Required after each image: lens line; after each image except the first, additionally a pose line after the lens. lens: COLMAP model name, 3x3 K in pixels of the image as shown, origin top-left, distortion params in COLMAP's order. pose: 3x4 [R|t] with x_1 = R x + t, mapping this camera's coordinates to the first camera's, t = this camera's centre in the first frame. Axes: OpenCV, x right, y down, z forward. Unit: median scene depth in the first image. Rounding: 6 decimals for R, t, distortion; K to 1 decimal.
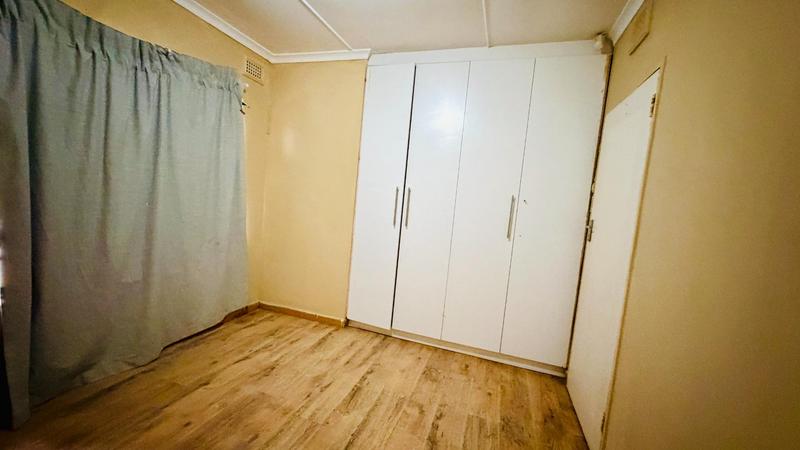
lens RADIAL K [[317.8, 0, 397.9], [0, 317.8, 226.9], [0, 0, 1]] dist [0.000574, -0.000388]
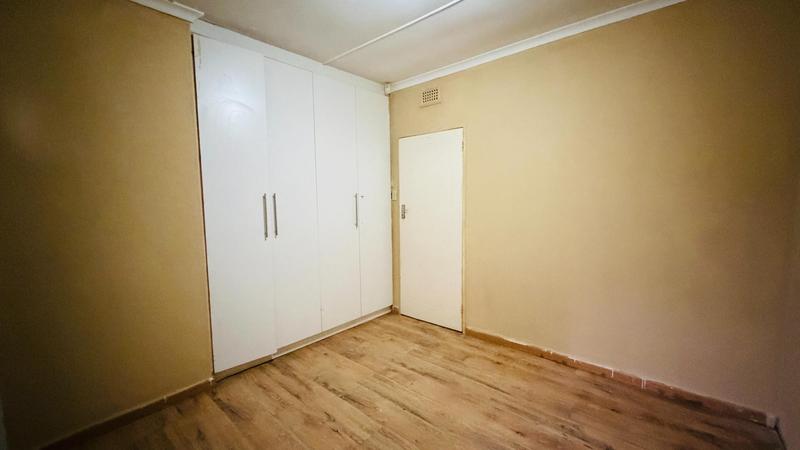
lens RADIAL K [[317.8, 0, 398.5], [0, 317.8, 228.2], [0, 0, 1]] dist [0.000574, -0.000388]
pose [[0.386058, -0.182430, 0.904256, -0.743667], [0.134356, 0.980917, 0.140535, -0.116512], [-0.912638, 0.067238, 0.403201, 0.340717]]
